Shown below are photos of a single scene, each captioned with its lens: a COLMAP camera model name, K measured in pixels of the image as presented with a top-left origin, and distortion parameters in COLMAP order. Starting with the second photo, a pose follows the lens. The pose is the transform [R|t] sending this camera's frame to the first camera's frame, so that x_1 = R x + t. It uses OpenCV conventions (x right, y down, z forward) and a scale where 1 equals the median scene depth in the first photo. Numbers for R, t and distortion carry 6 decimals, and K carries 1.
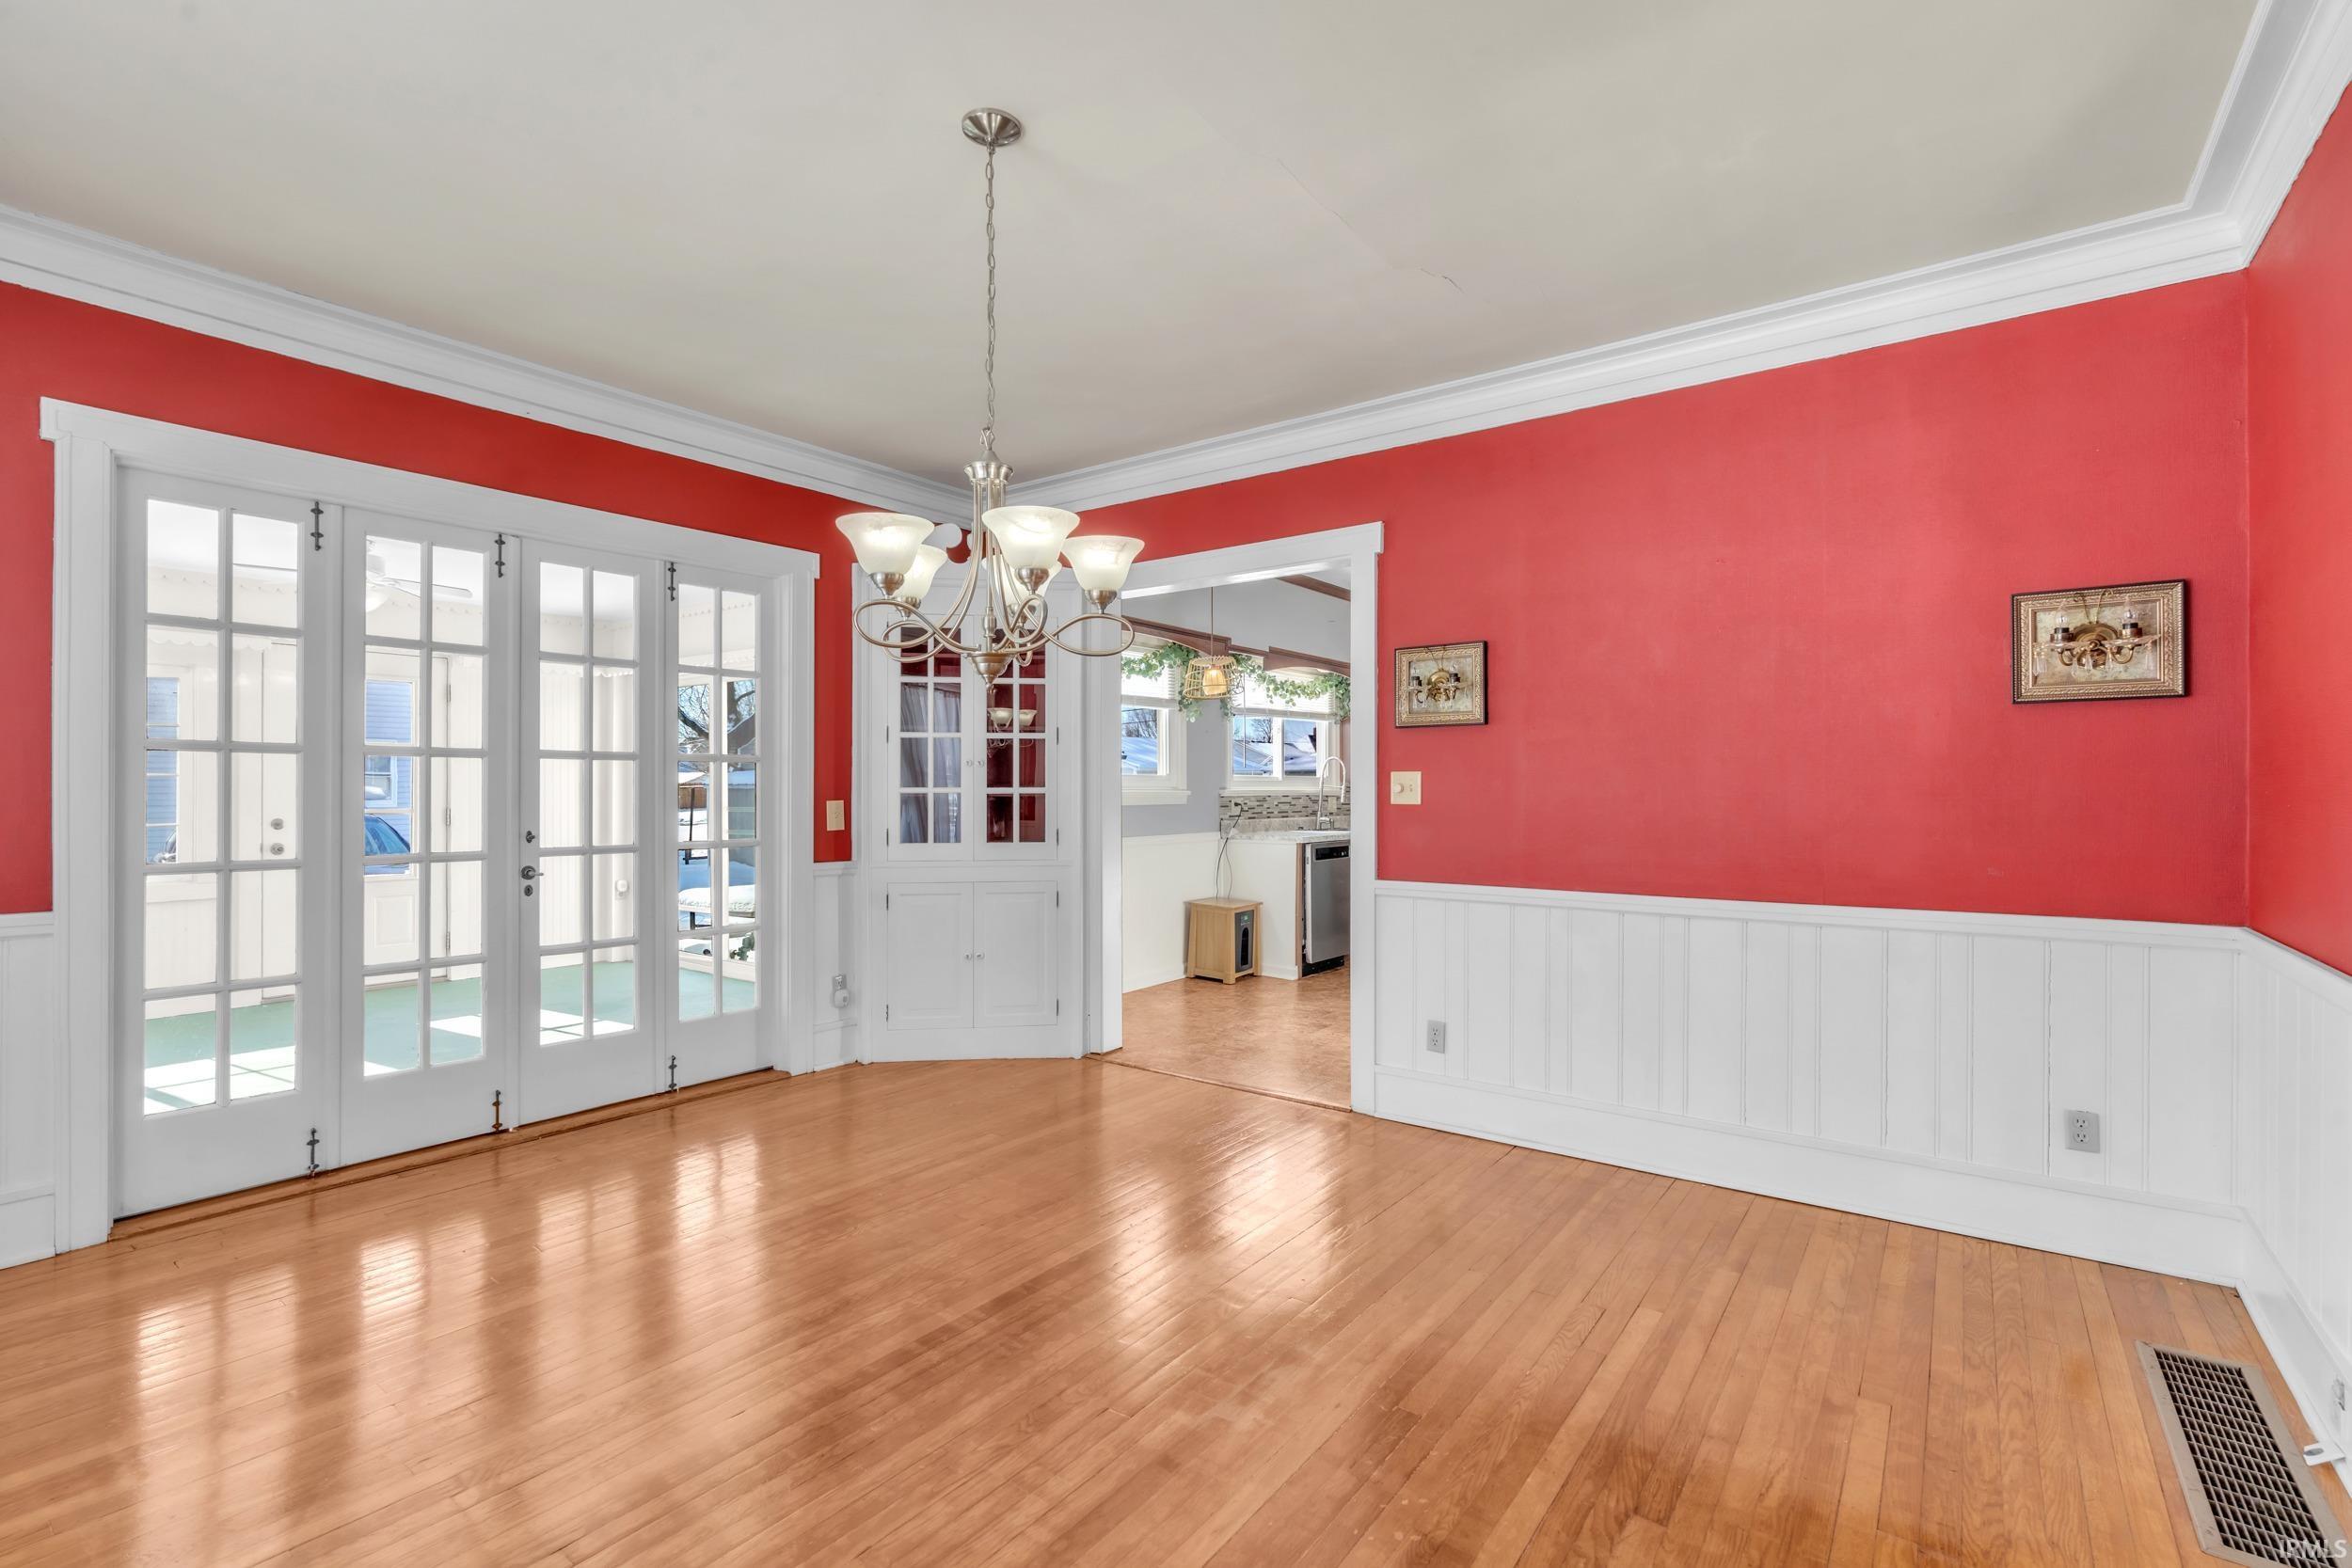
lens RADIAL K [[1053.6, 0, 1195.6], [0, 1053.6, 789.8], [0, 0, 1]] dist [-0.004358, 0.000567]
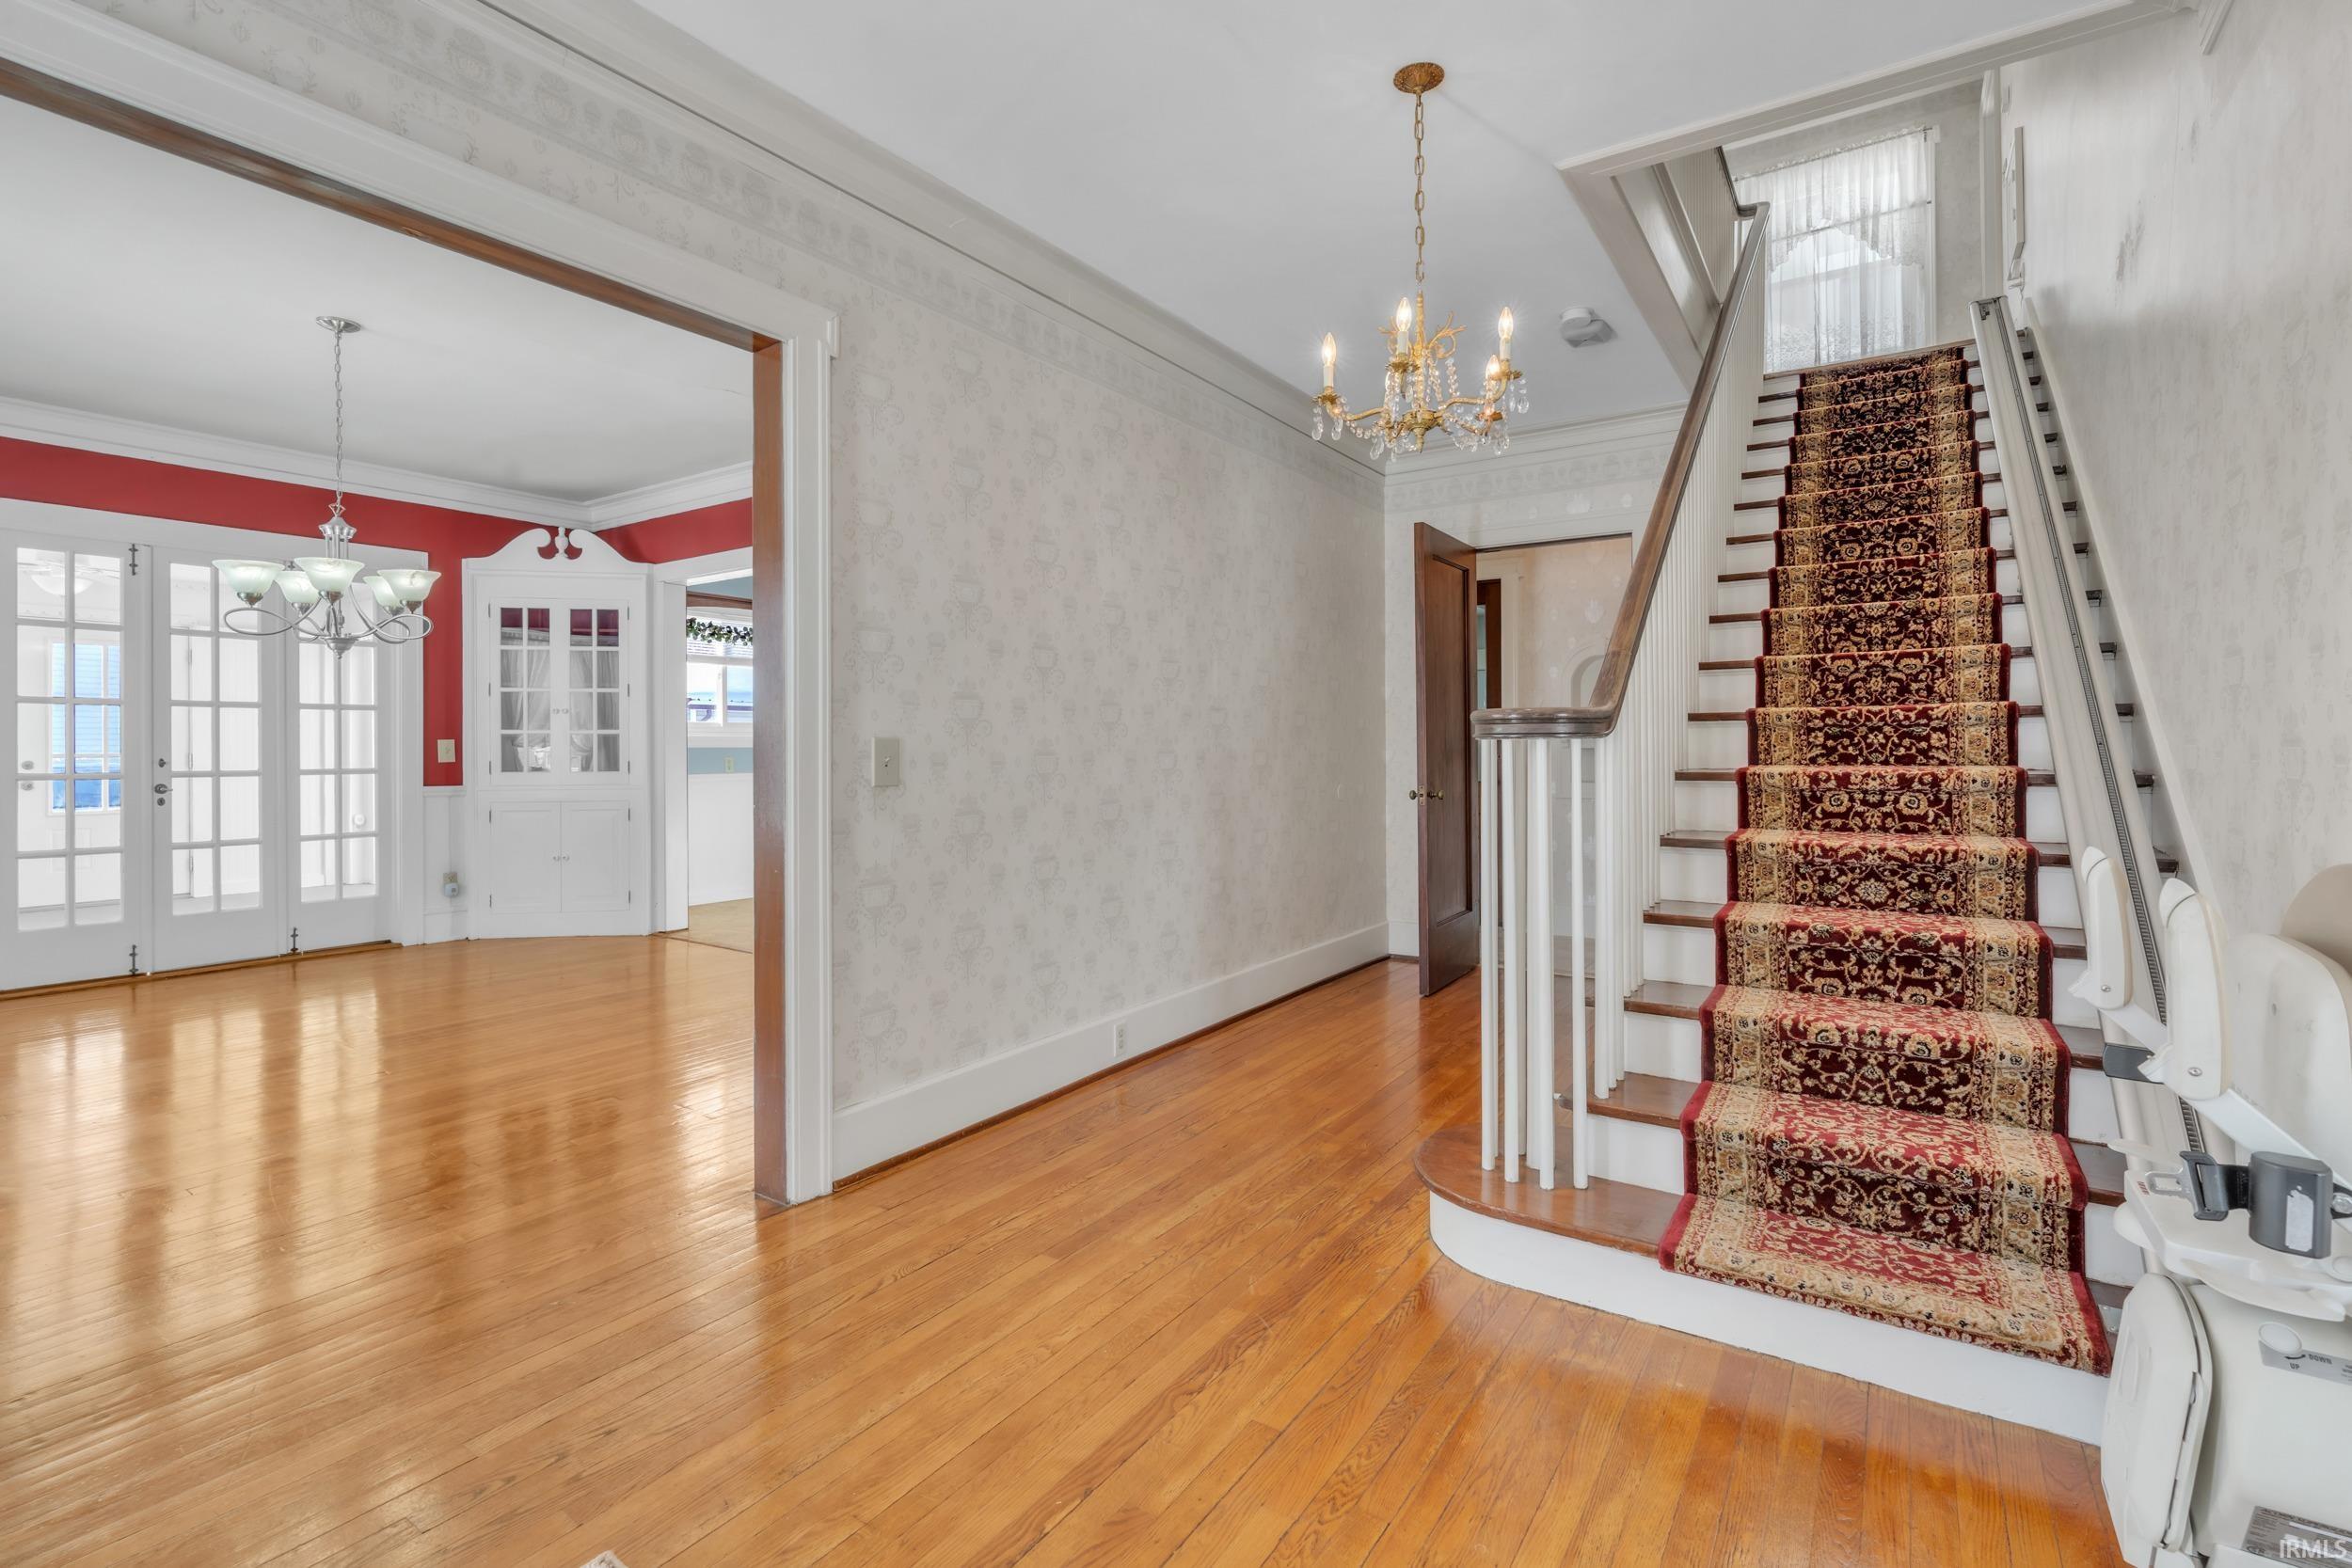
lens RADIAL K [[1053.6, 0, 1230.9], [0, 1053.6, 748.7], [0, 0, 1]] dist [-0.004358, 0.000567]
pose [[0.999716, -0.000047, 0.023828, 0.631735], [-0.000089, 0.999984, 0.005691, 0.014877], [-0.023827, -0.005691, 0.999700, -0.353688]]
